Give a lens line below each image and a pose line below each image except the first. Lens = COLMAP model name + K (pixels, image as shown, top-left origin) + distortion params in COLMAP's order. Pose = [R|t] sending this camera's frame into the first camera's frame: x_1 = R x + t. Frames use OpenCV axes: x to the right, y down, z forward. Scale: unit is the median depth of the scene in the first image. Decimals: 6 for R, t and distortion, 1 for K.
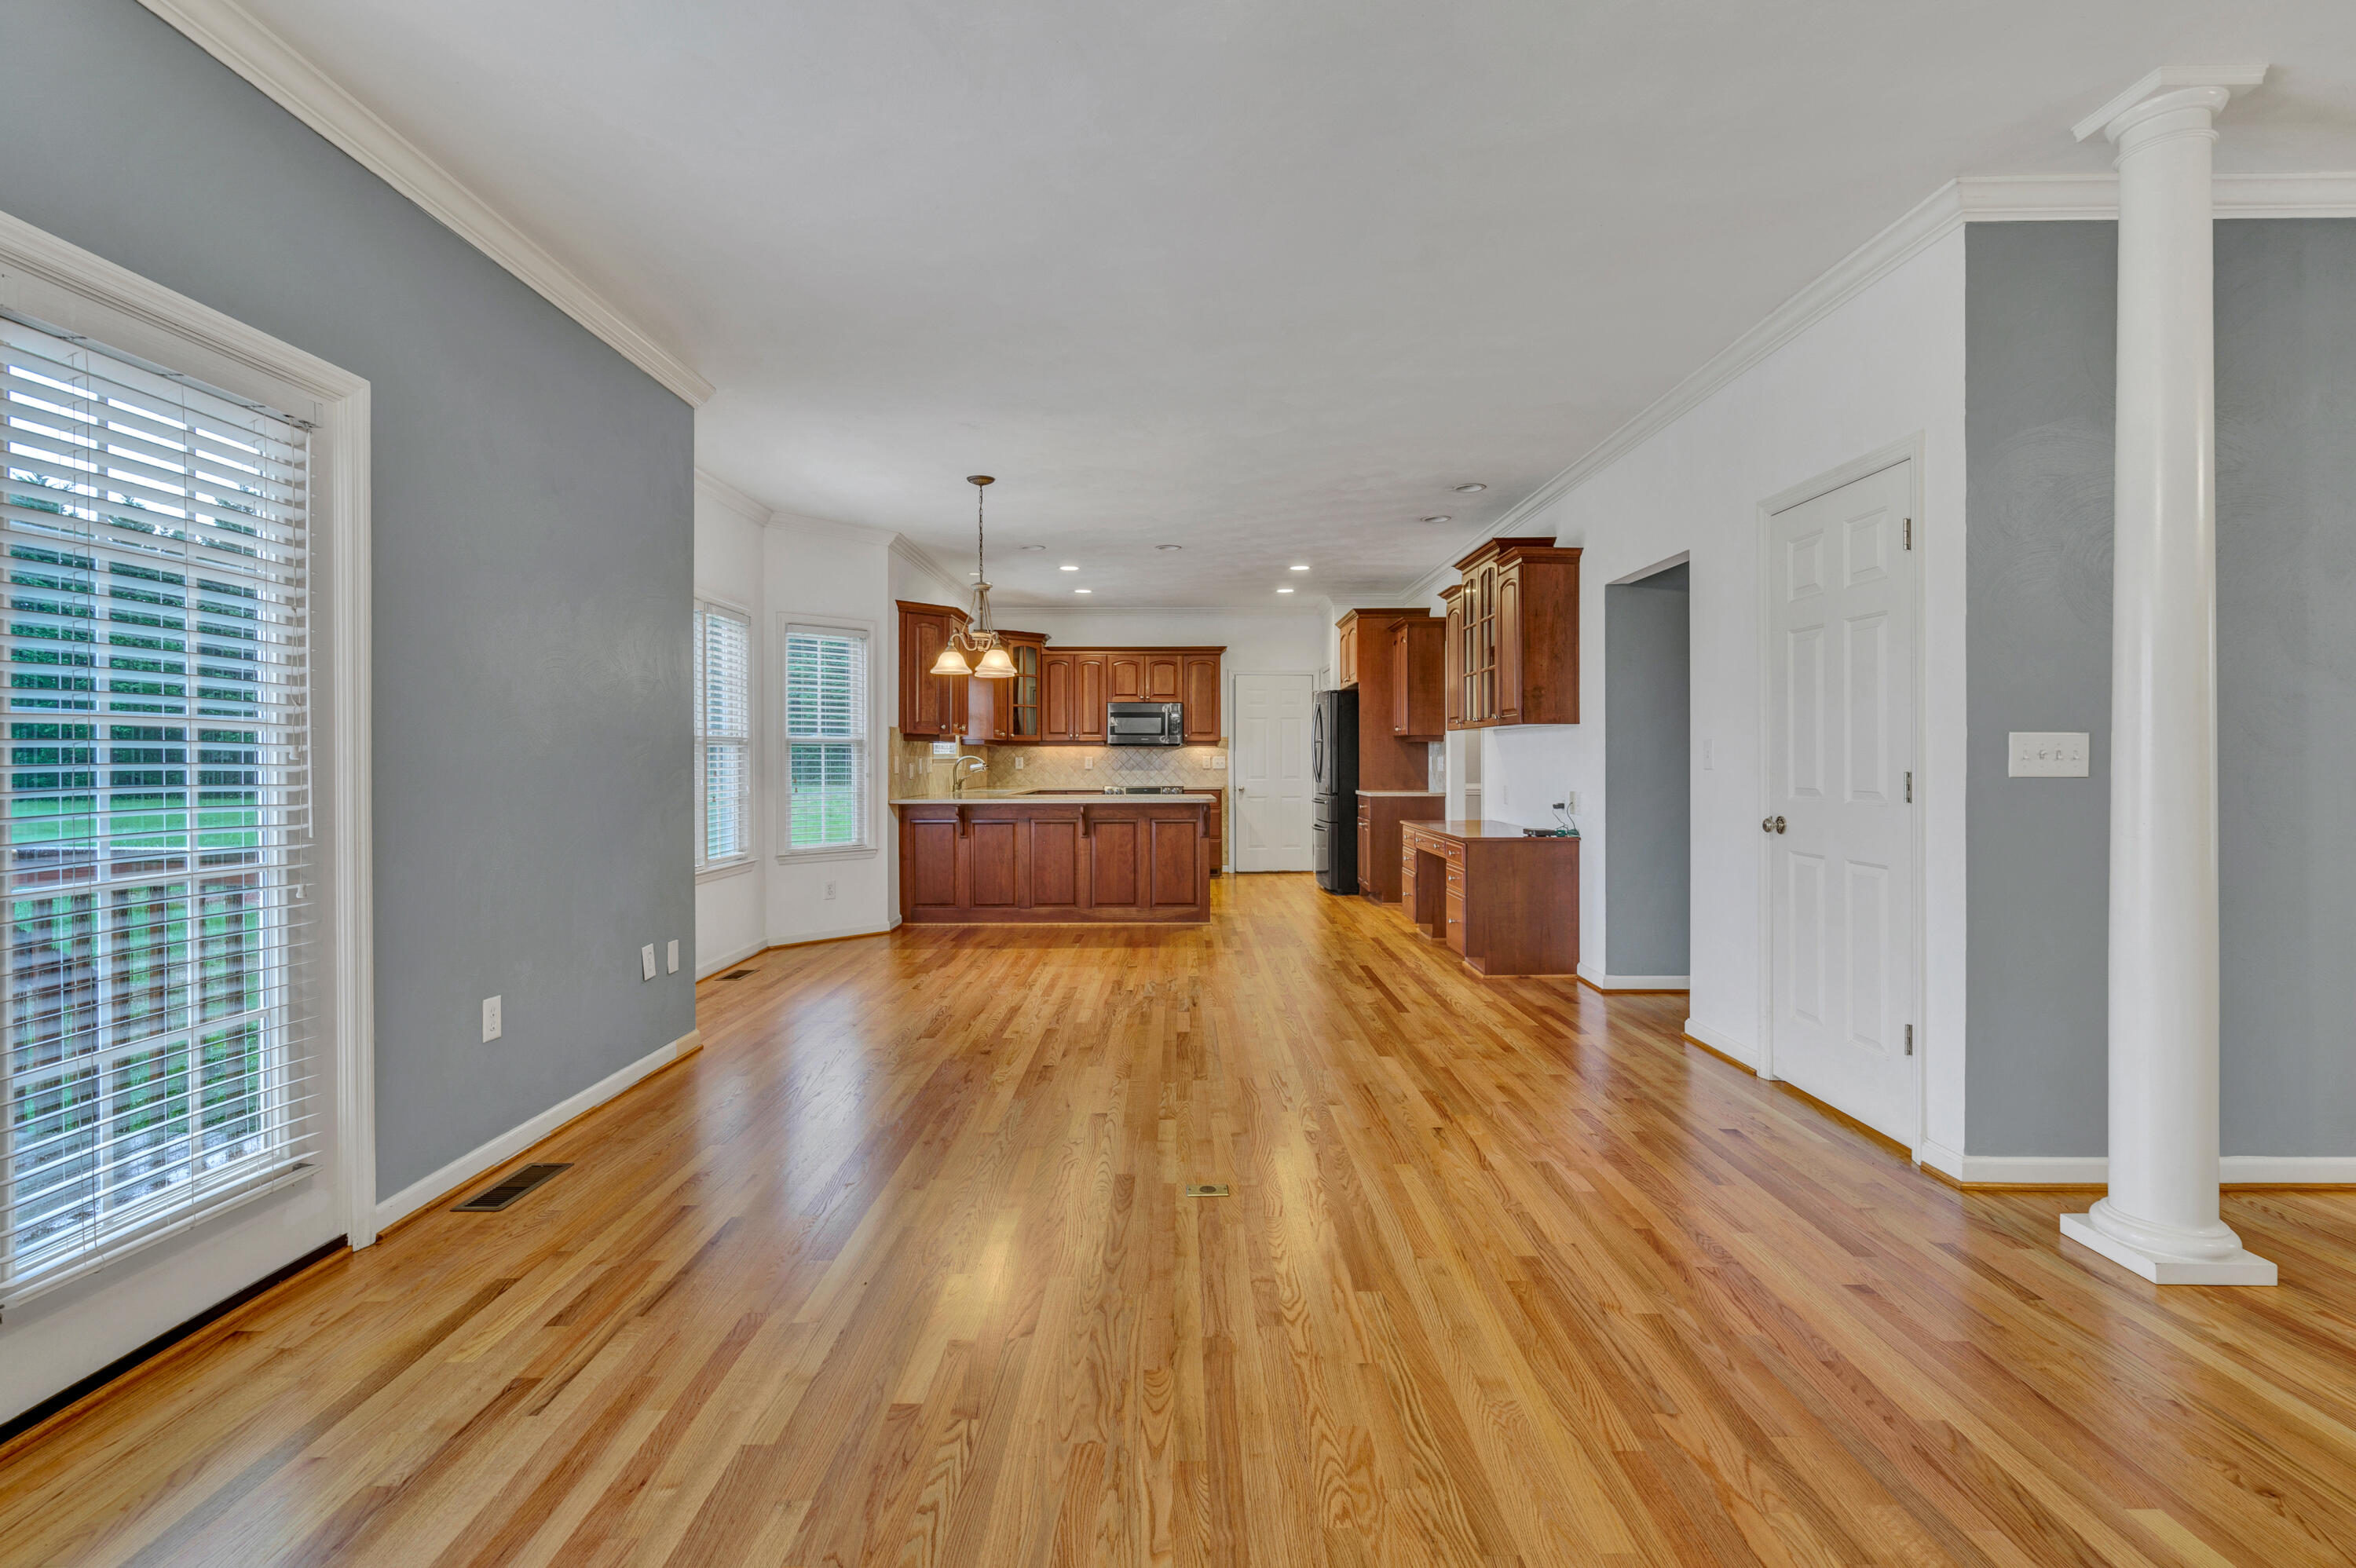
lens RADIAL K [[1090.7, 0, 1168.9], [0, 1090.7, 772.2], [0, 0, 1]] dist [-0.003599, 0.002778]
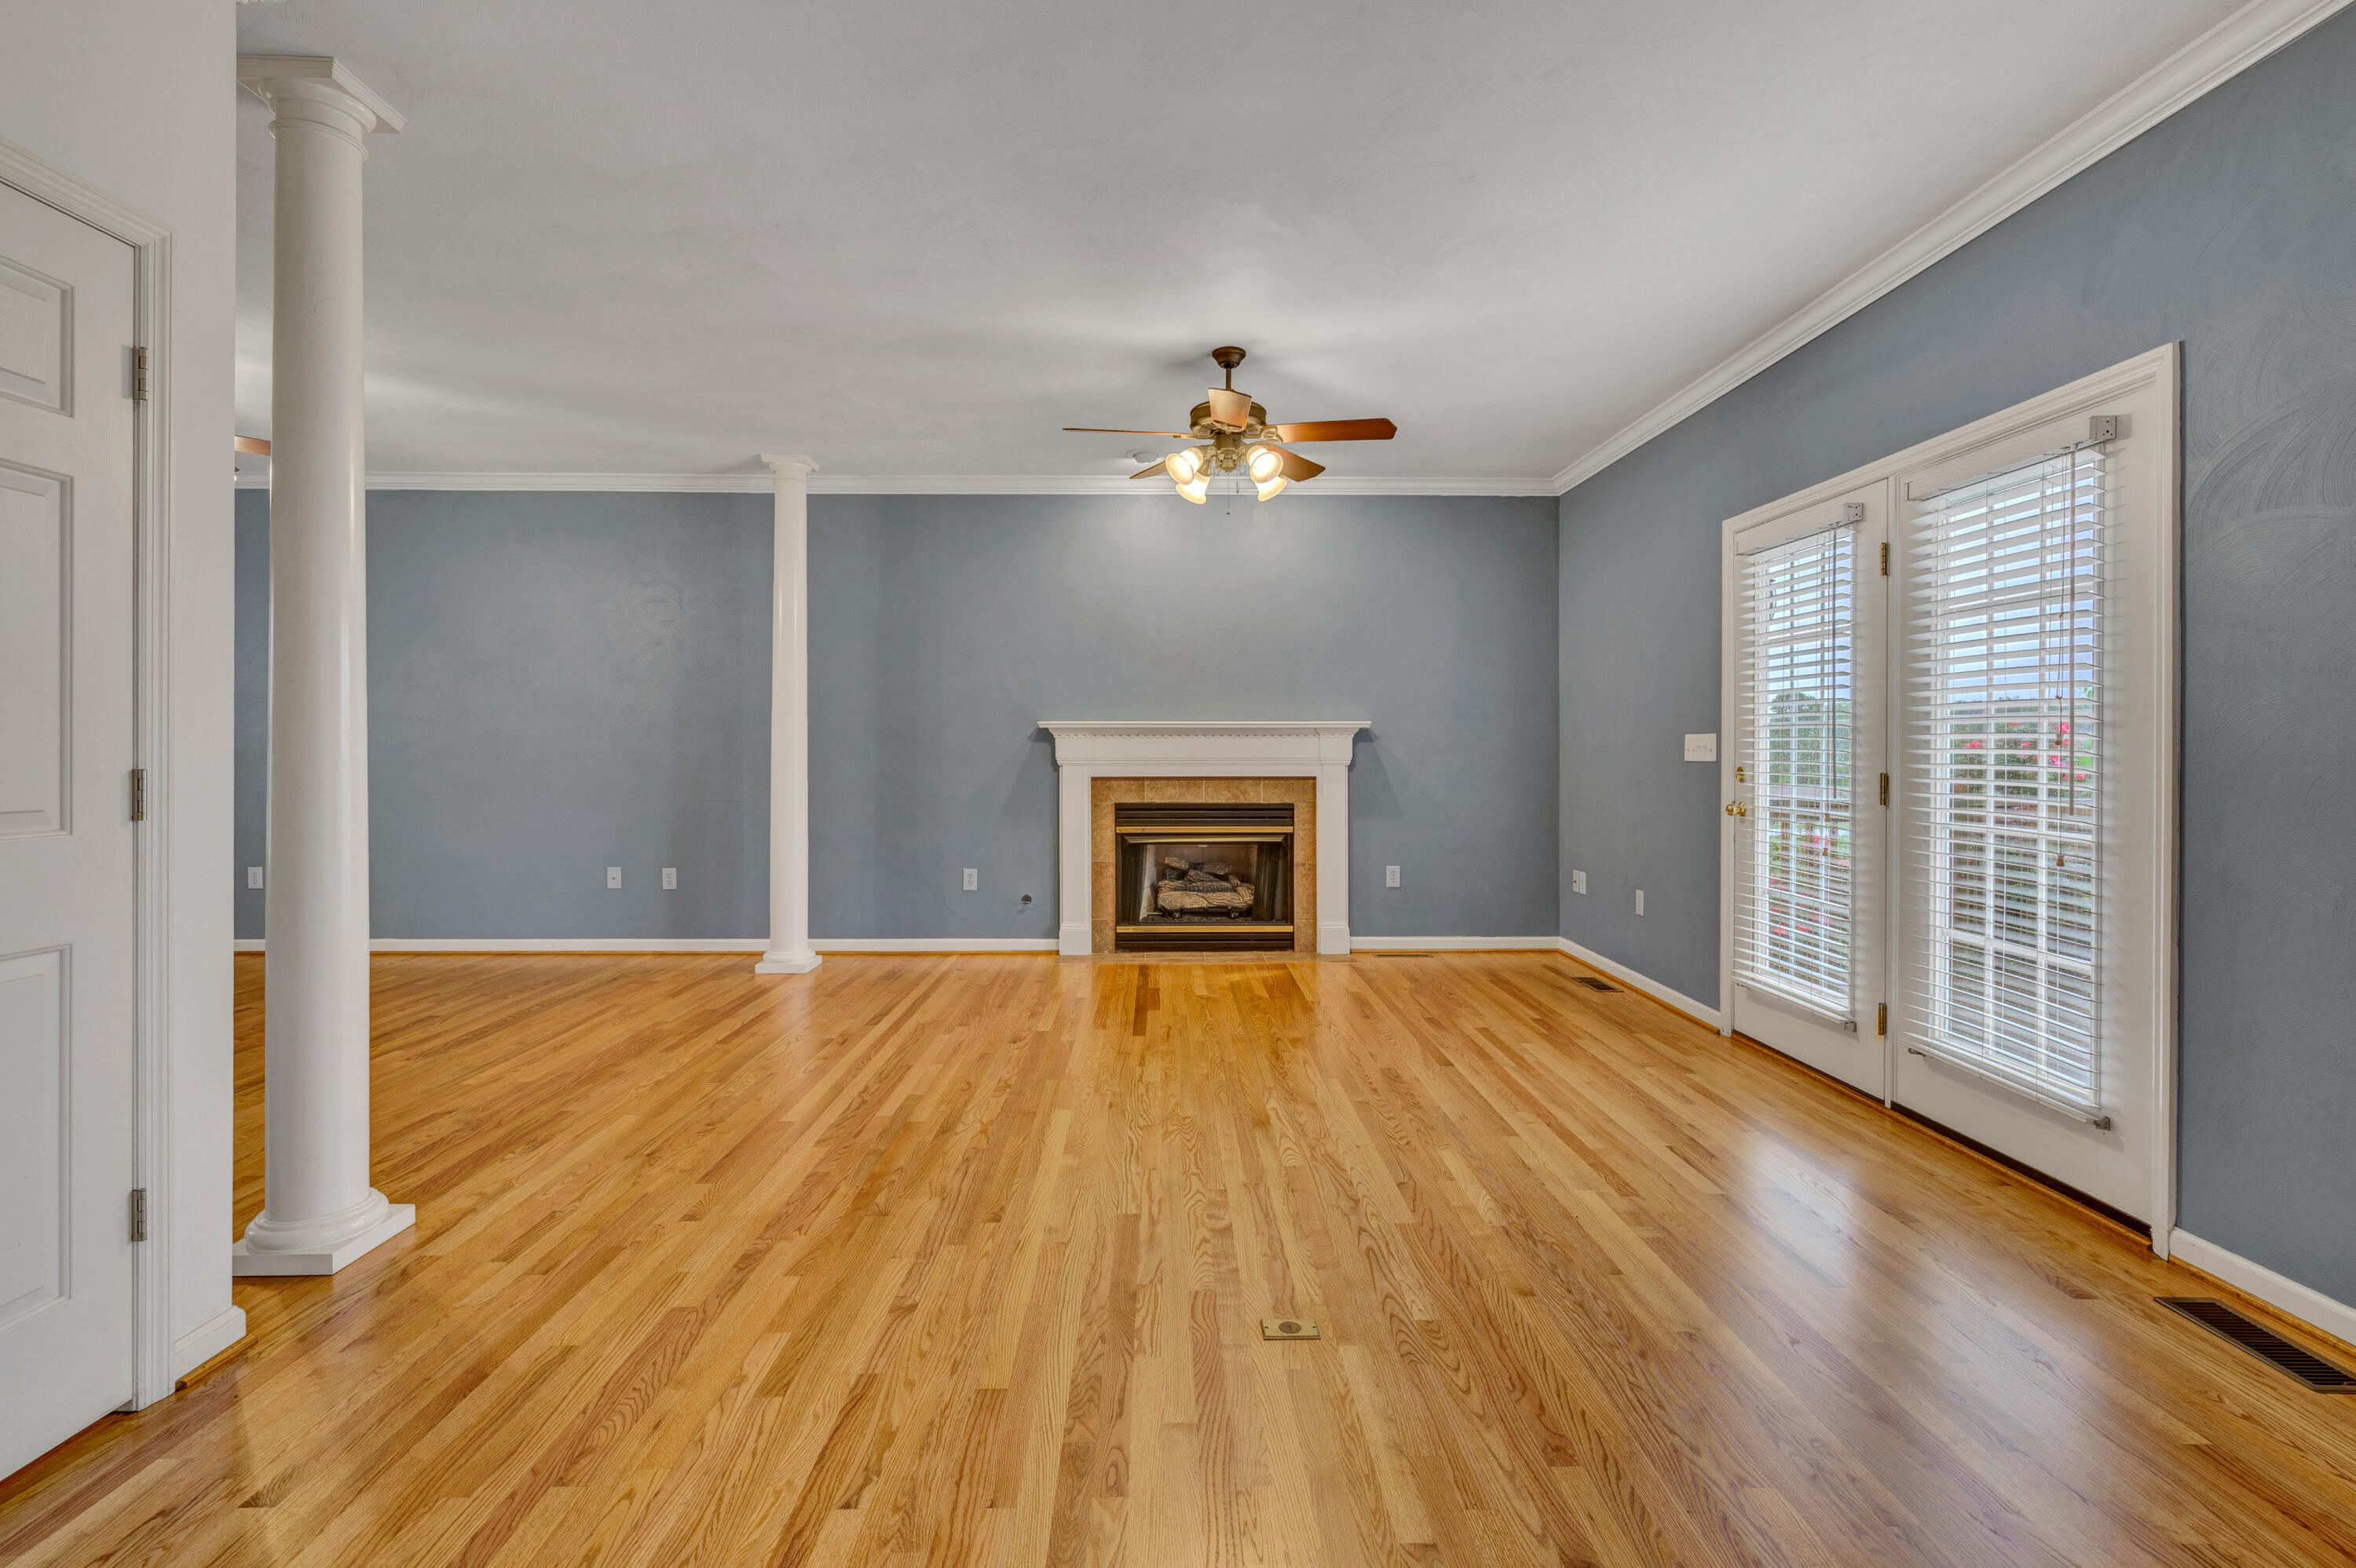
lens RADIAL K [[1090.7, 0, 1171.6], [0, 1090.7, 767.5], [0, 0, 1]] dist [-0.003599, 0.002778]
pose [[-0.999758, 0.002746, -0.021837, 0.133921], [0.002112, 0.999577, 0.029005, -0.019107], [0.021907, 0.028952, -0.999341, 1.764149]]
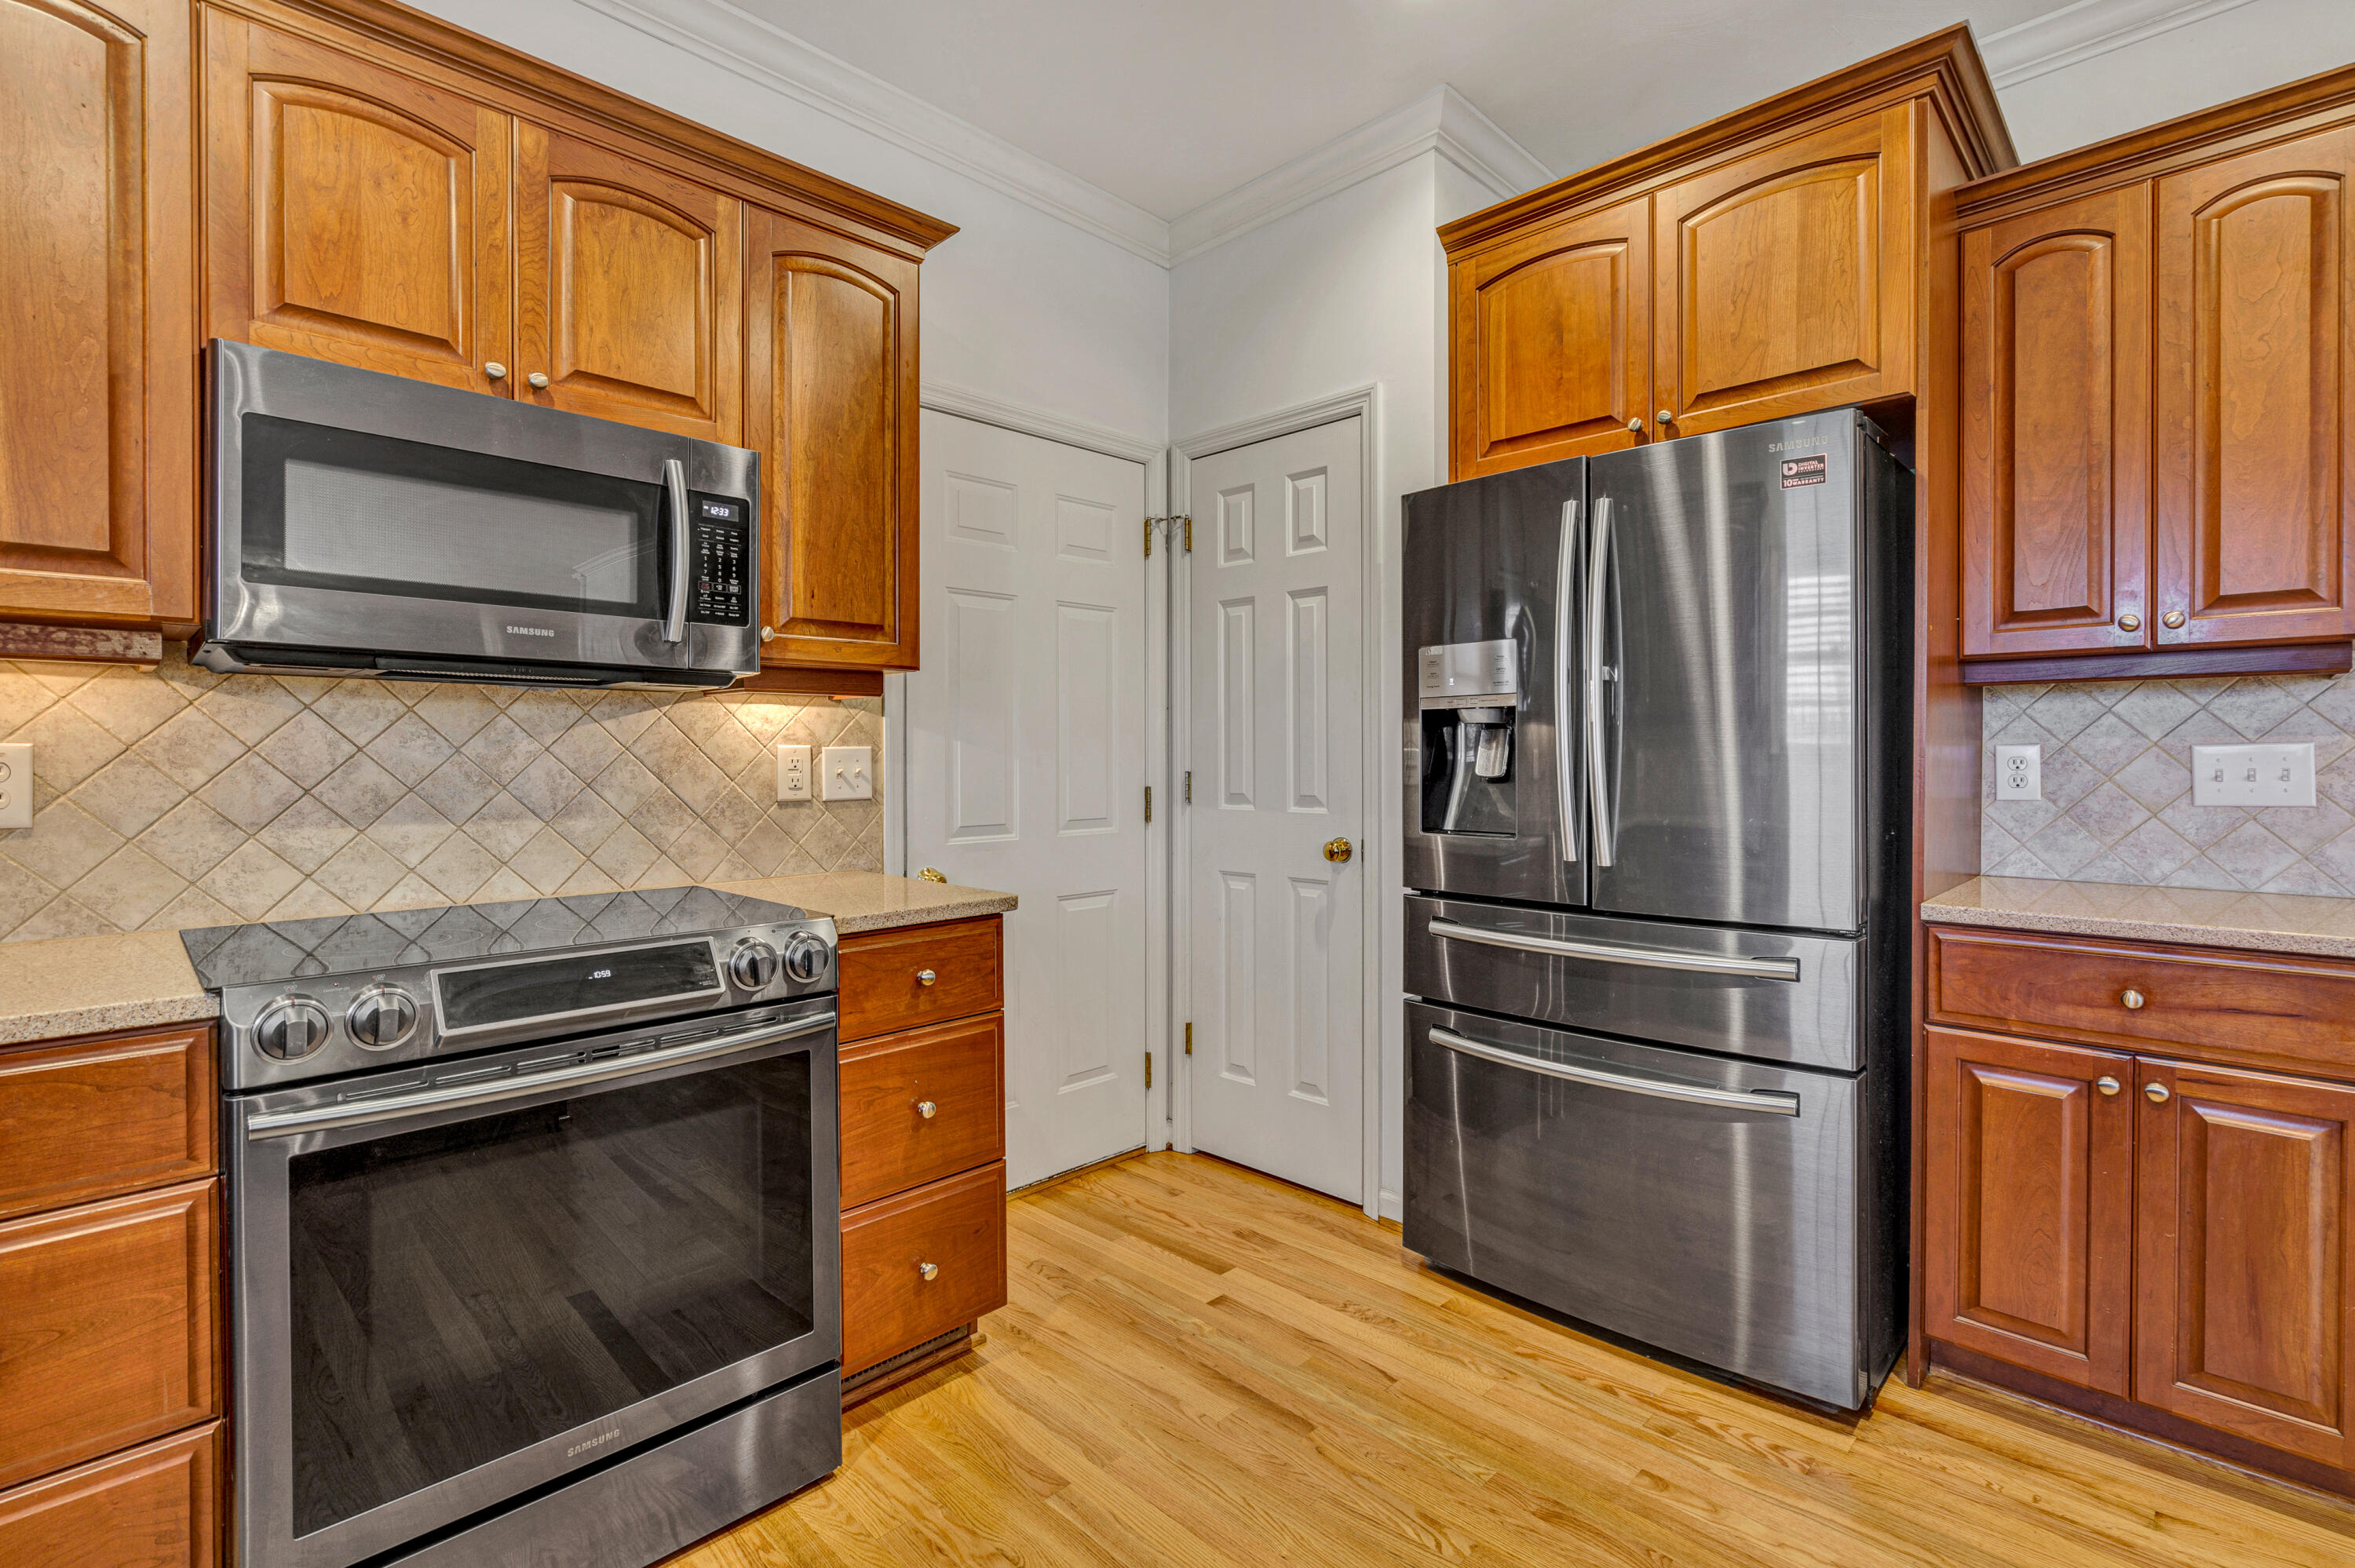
lens RADIAL K [[1090.2, 0, 1190.6], [0, 1090.2, 767.0], [0, 0, 1]] dist [-0.003599, 0.002778]
pose [[0.705620, -0.008302, 0.708542, -0.249564], [0.012497, 0.999922, -0.000729, -0.034423], [-0.708481, 0.009369, 0.705668, 3.116615]]
